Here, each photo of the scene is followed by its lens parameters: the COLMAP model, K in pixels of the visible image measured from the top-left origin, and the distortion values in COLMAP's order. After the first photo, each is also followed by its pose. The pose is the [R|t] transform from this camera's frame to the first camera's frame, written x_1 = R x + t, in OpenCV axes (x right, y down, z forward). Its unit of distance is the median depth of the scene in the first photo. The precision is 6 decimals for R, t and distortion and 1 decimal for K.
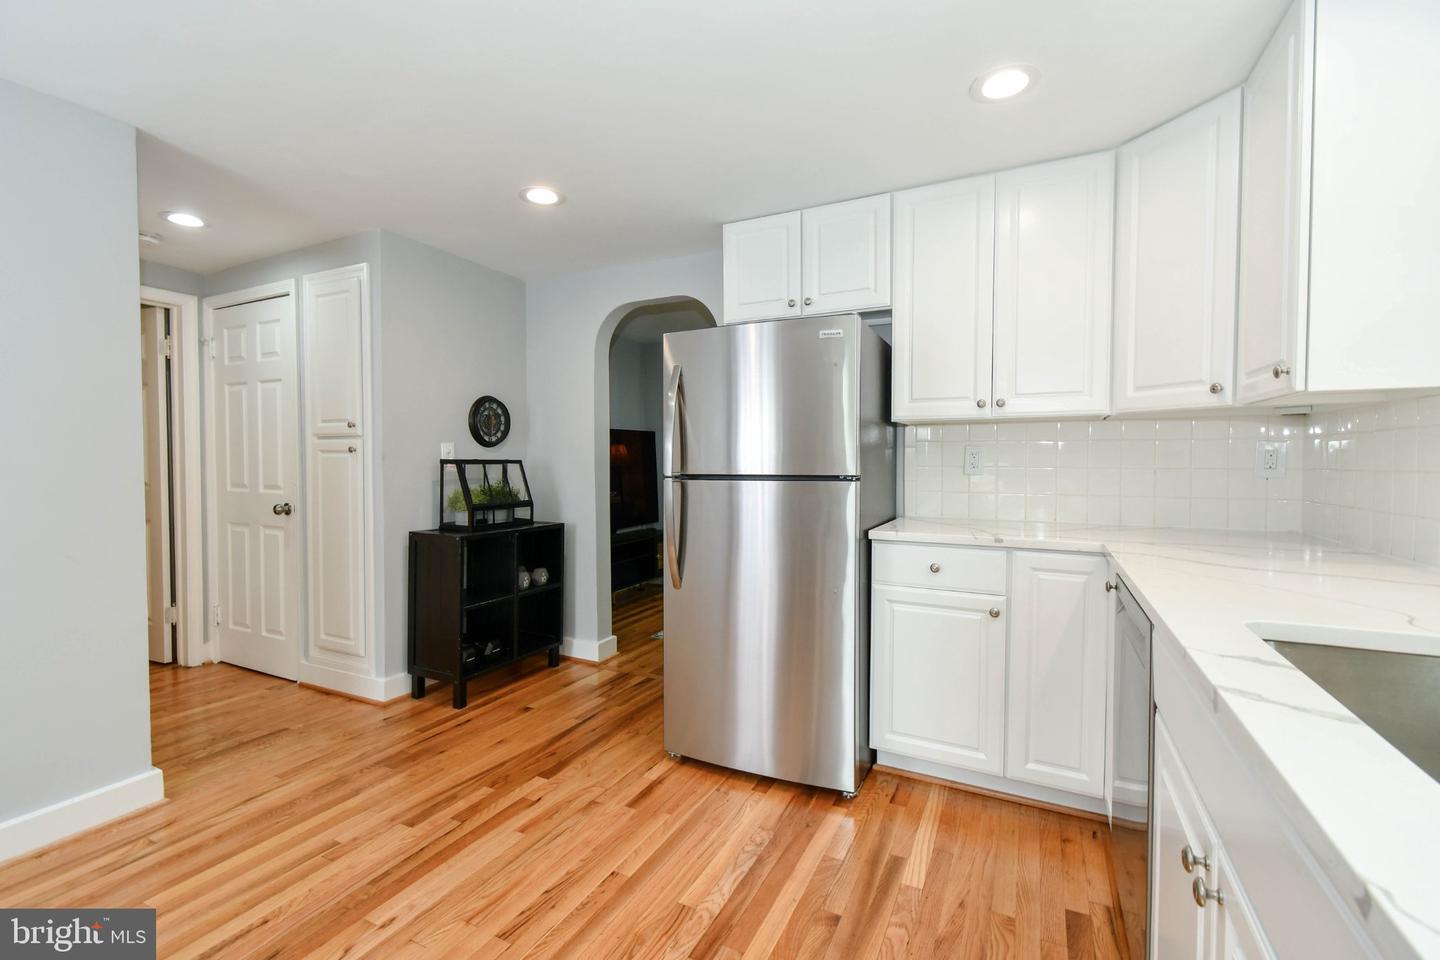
lens RADIAL K [[632.8, 0, 718.9], [0, 632.8, 478.0], [0, 0, 1]] dist [0.001396, 0.000059]
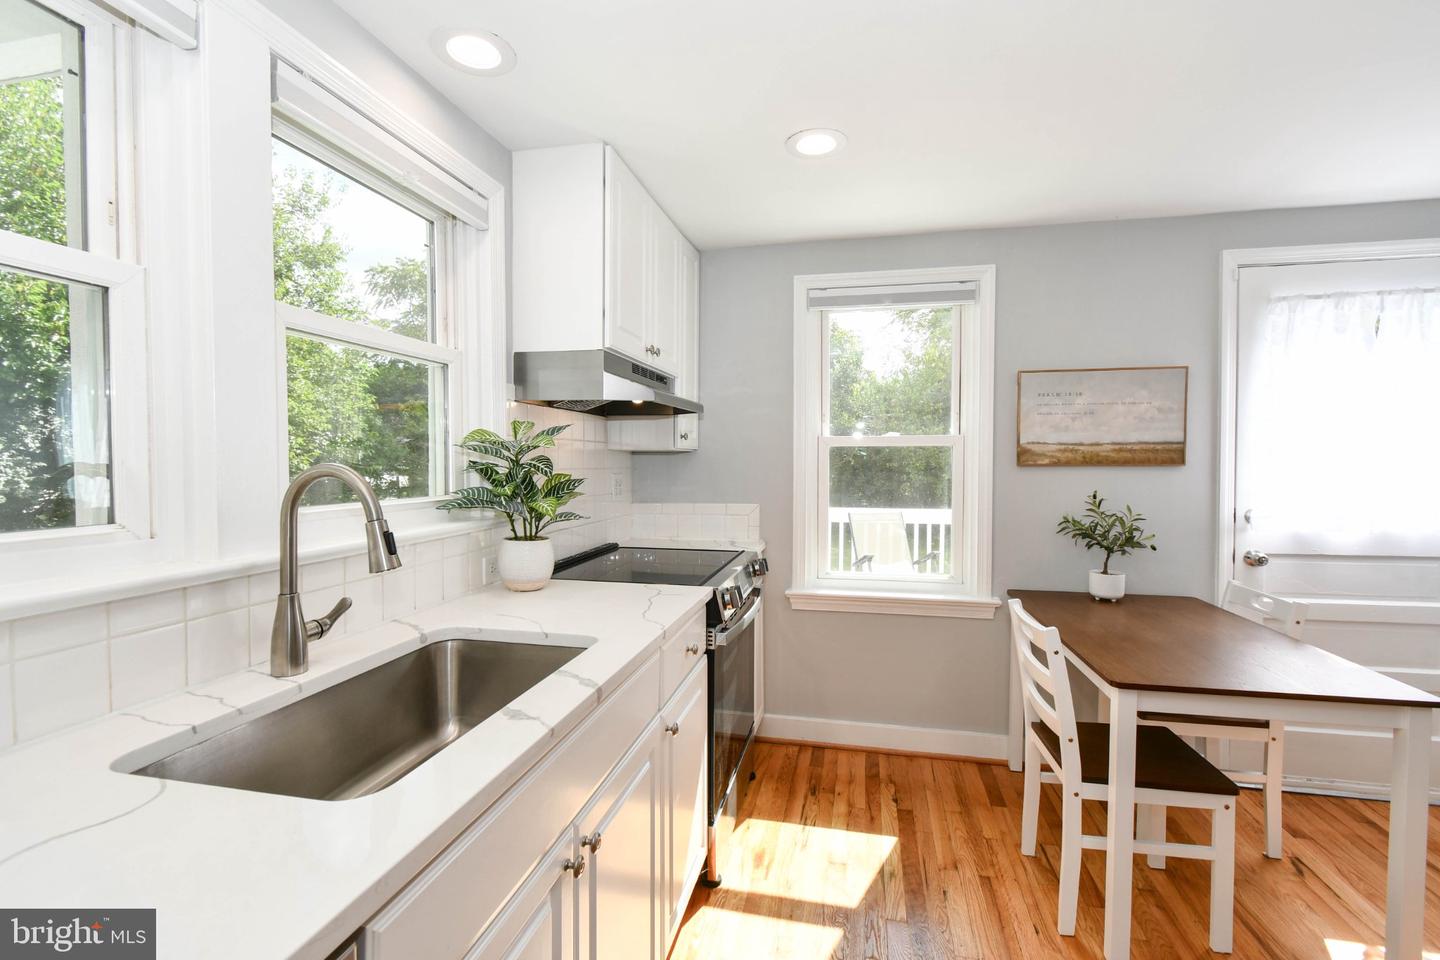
lens RADIAL K [[649.6, 0, 717.4], [0, 649.6, 478.6], [0, 0, 1]] dist [0.007859, -0.004304]
pose [[-0.969401, 0.006790, -0.245390, 0.301898], [-0.007840, 0.998251, 0.058597, -0.085761], [0.245358, 0.058728, -0.967652, 0.861375]]
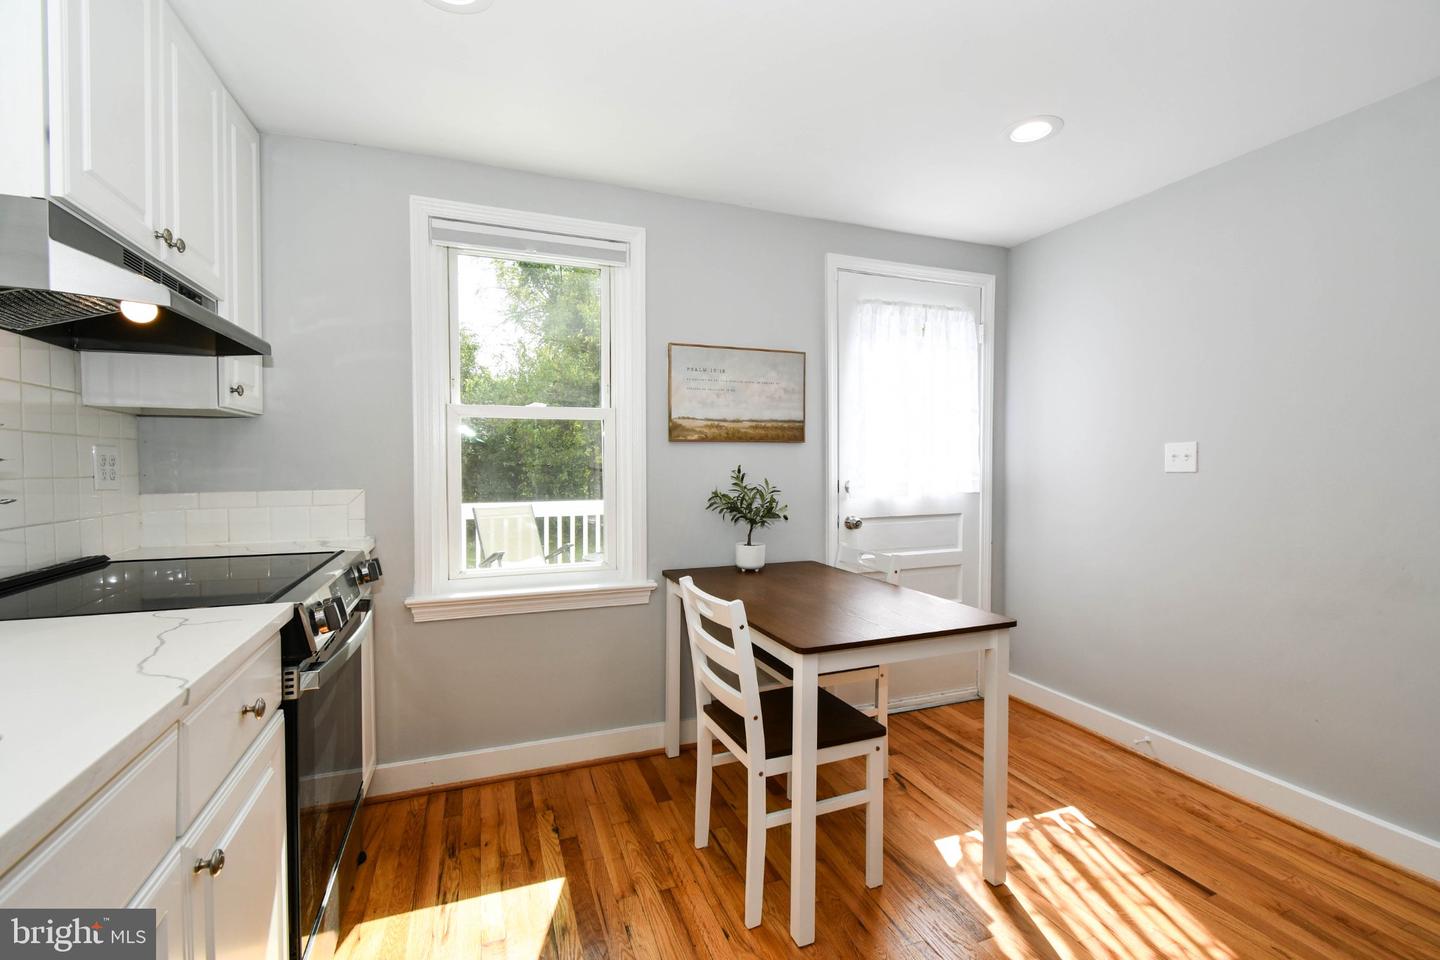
lens RADIAL K [[638.3, 0, 719.8], [0, 638.3, 478.8], [0, 0, 1]] dist [0.001197, -0.000753]
pose [[-0.670929, 0.019285, -0.741271, 0.250818], [-0.022045, 0.998701, 0.045935, -0.025737], [0.741194, 0.047160, -0.669632, 0.648302]]
